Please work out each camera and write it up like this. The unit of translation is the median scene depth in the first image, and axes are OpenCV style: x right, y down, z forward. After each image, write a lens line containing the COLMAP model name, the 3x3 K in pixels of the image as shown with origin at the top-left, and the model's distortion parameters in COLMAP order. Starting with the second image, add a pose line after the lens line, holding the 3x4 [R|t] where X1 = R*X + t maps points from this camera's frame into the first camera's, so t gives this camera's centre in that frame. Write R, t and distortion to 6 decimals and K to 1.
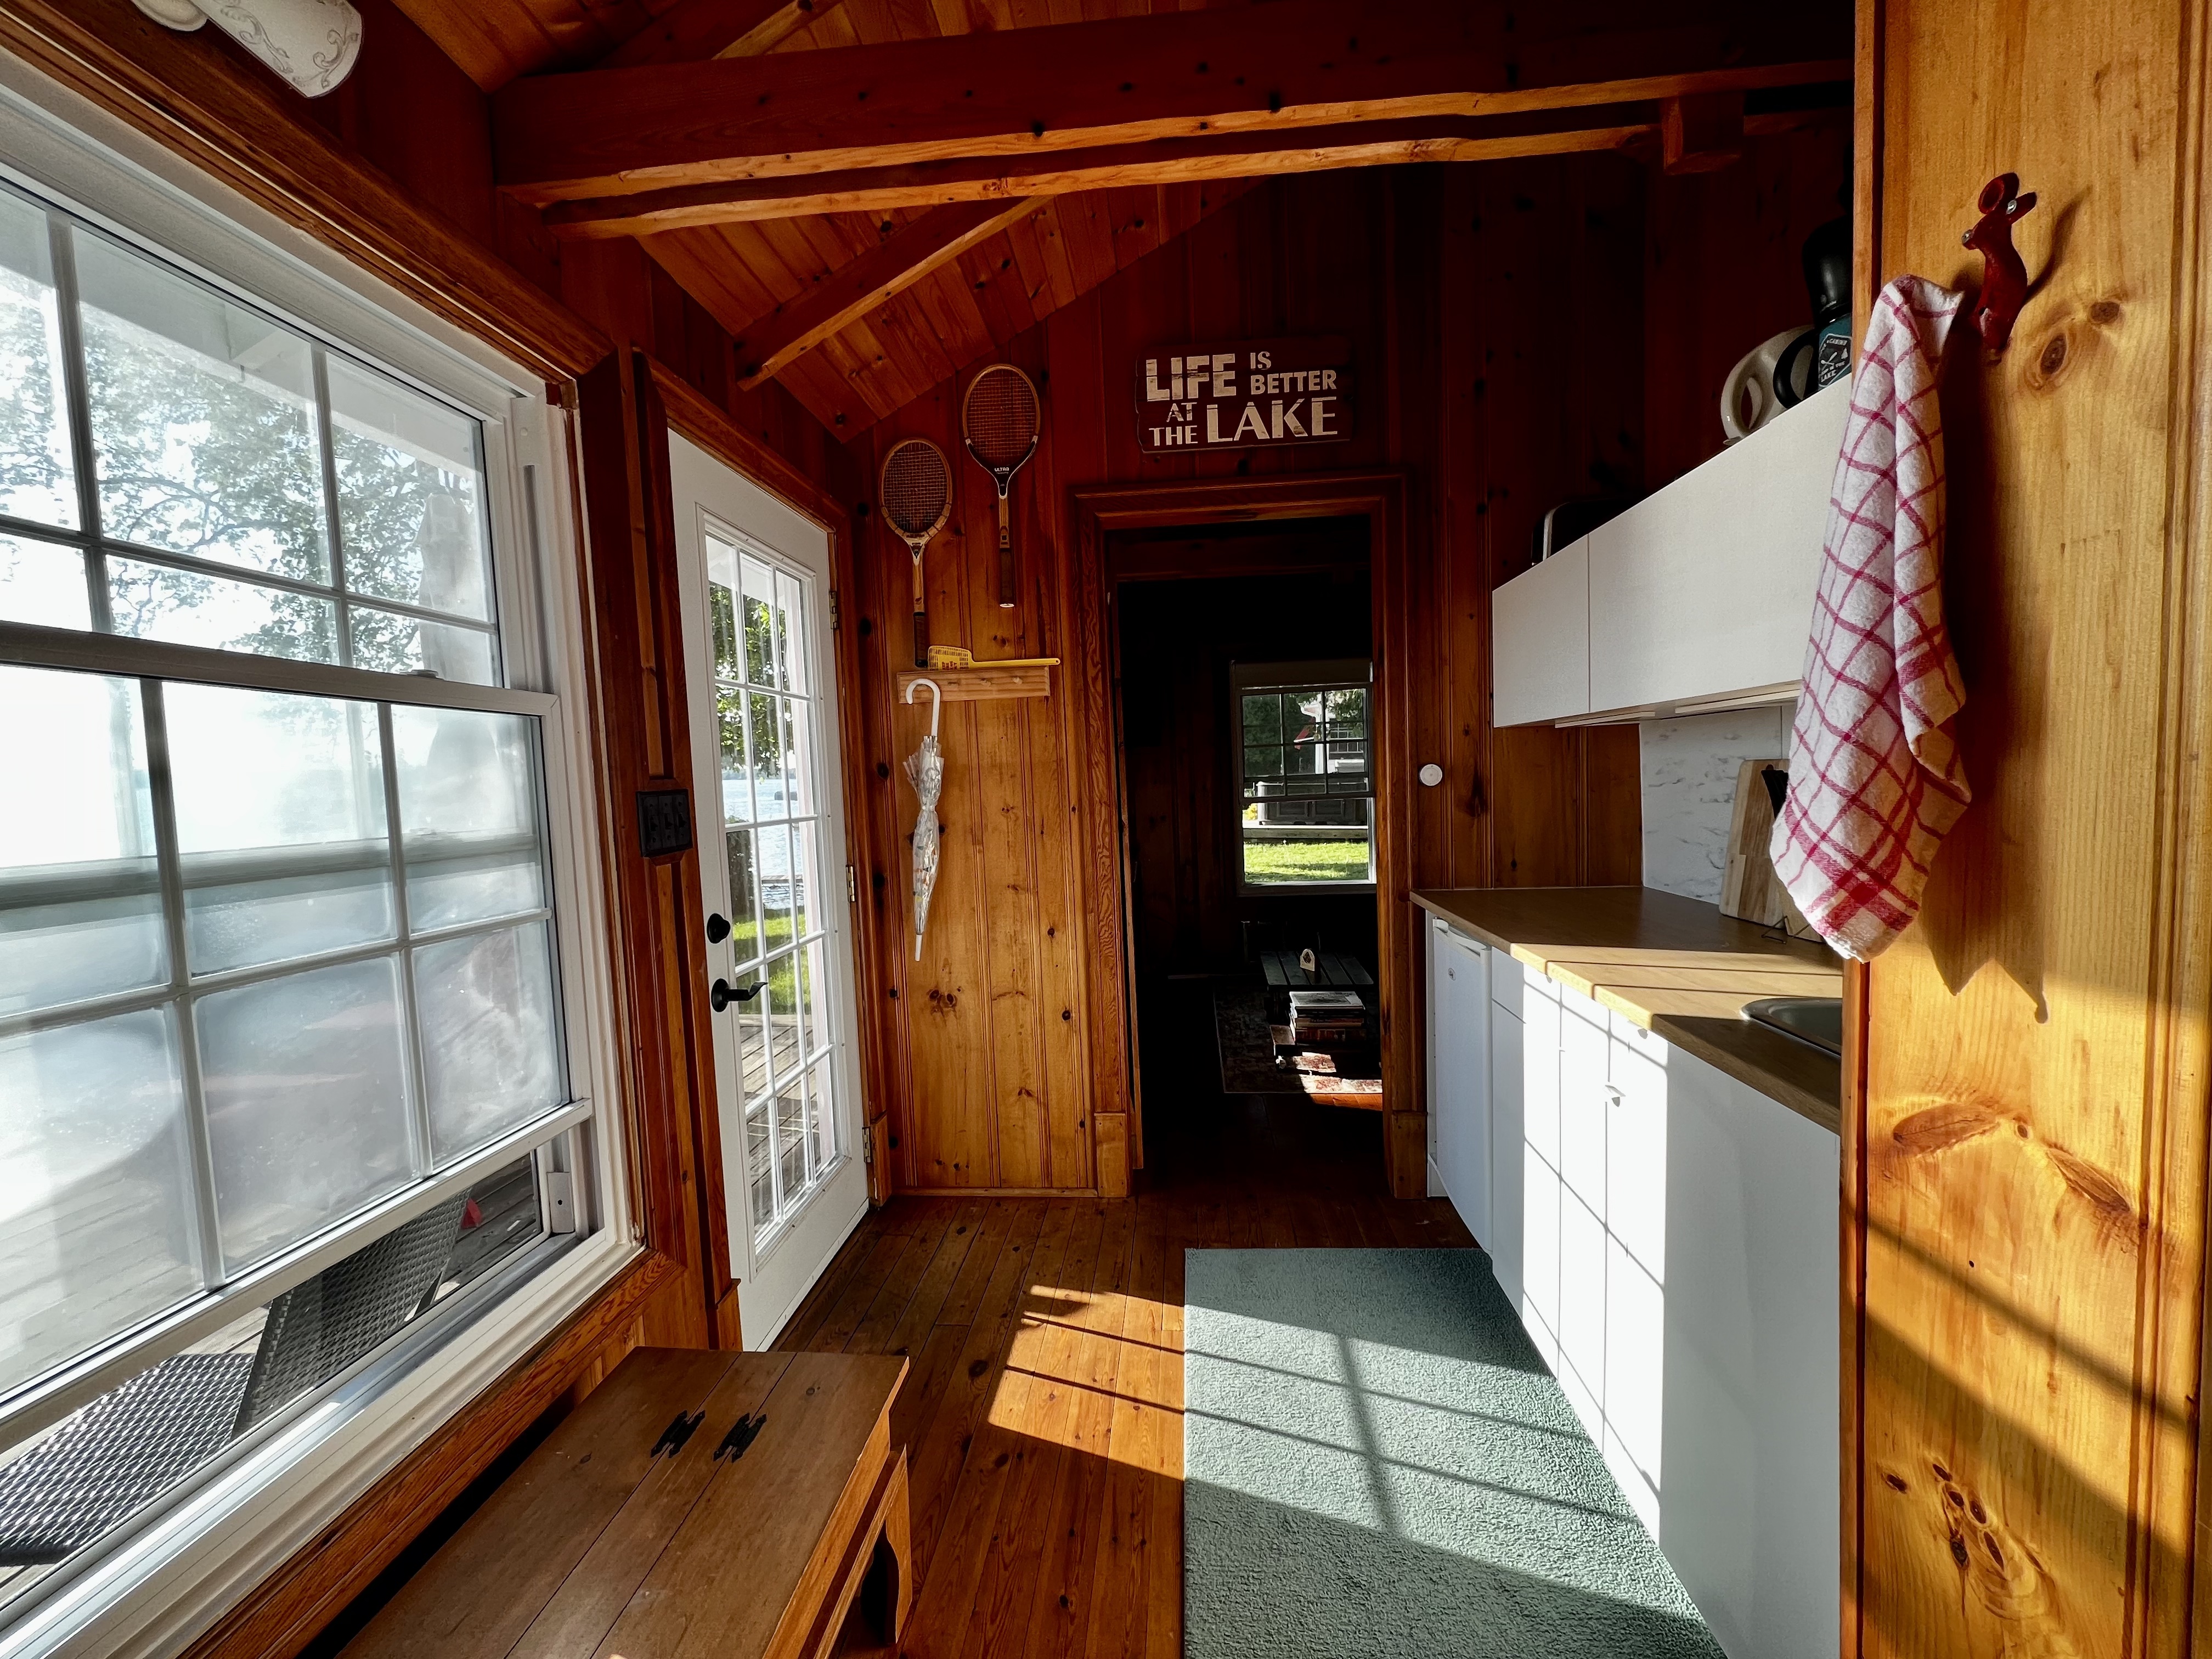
lens RADIAL K [[894.1, 0, 1111.6], [0, 894.1, 835.7], [0, 0, 1]] dist [-0.001645, -0.000006]
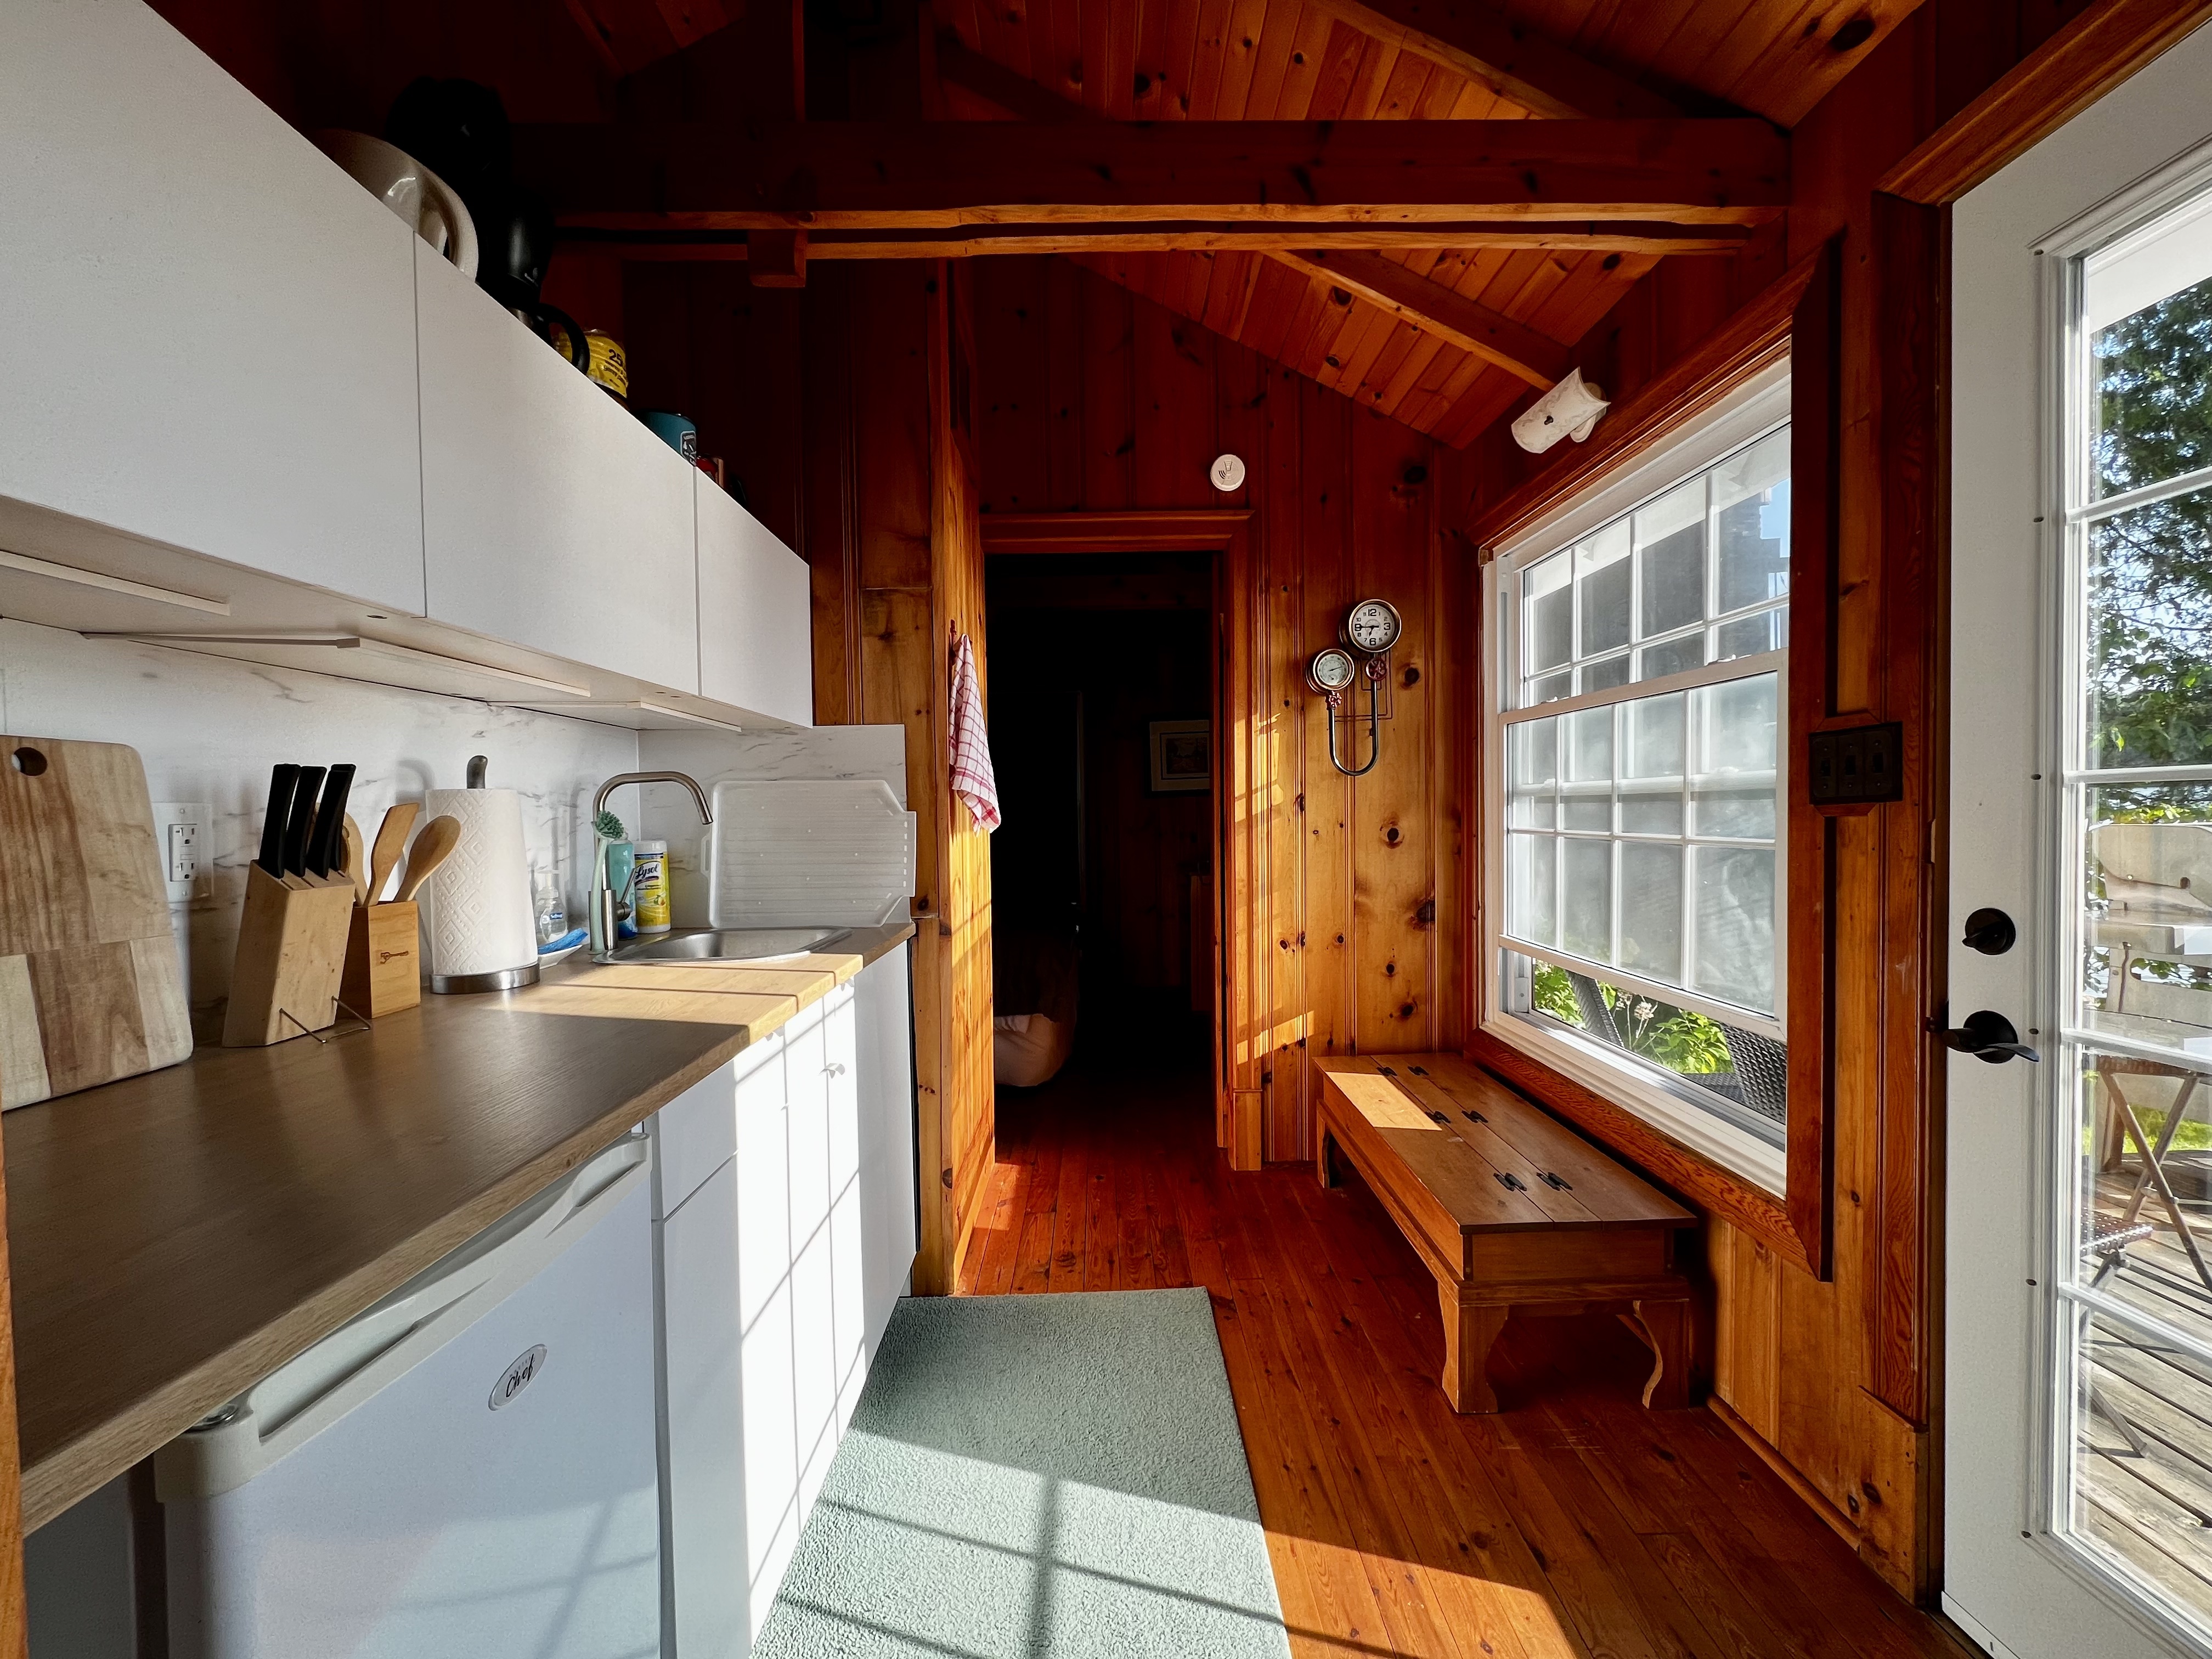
lens RADIAL K [[894.1, 0, 1110.5], [0, 894.1, 816.8], [0, 0, 1]] dist [-0.001645, -0.000006]
pose [[-0.993888, 0.052589, -0.097059, 0.298695], [0.045211, 0.996028, 0.076706, -0.069357], [0.100707, 0.071849, -0.992318, 1.932591]]
